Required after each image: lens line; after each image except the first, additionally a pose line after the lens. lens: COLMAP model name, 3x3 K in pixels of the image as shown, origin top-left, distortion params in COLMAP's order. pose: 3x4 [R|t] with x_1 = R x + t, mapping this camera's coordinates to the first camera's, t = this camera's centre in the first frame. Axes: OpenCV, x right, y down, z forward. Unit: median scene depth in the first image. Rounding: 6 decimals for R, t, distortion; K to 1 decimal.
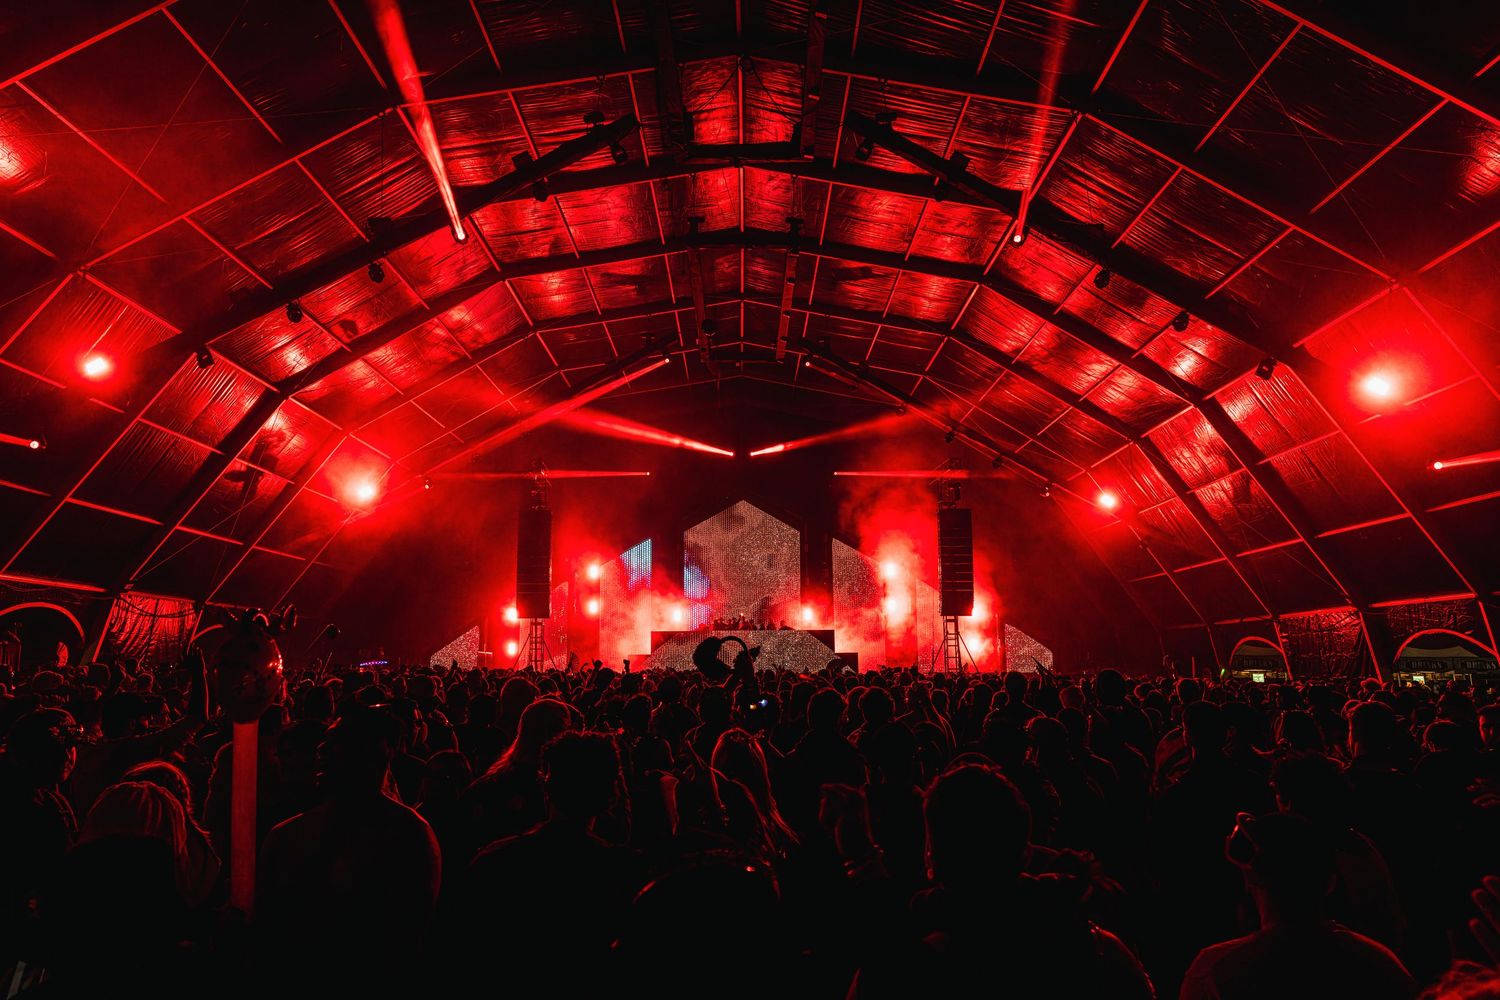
lens RADIAL K [[1061.5, 0, 745.7], [0, 1061.5, 503.1], [0, 0, 1]] dist [0.001713, 0.003645]
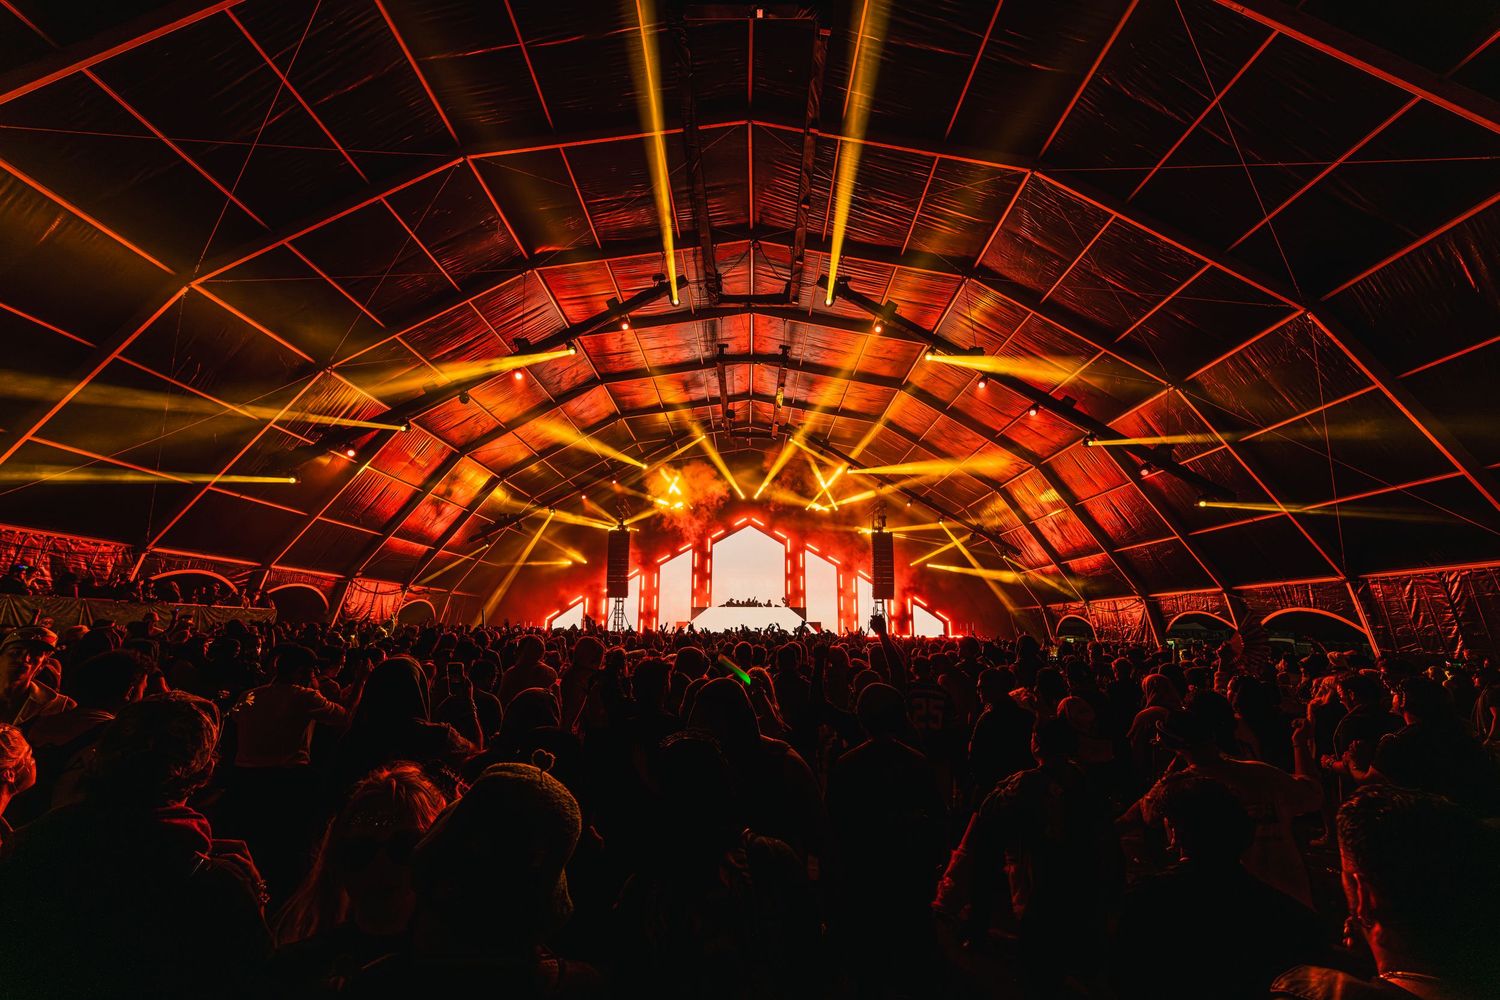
lens RADIAL K [[603.1, 0, 750.0], [0, 603.1, 500.0], [0, 0, 1]] dist [0.000025, -0.000570]
pose [[0.999933, 0.011569, -0.000174, -0.003494], [-0.011560, 0.998211, -0.058666, 0.017171], [-0.000505, 0.058664, 0.998278, 0.121201]]
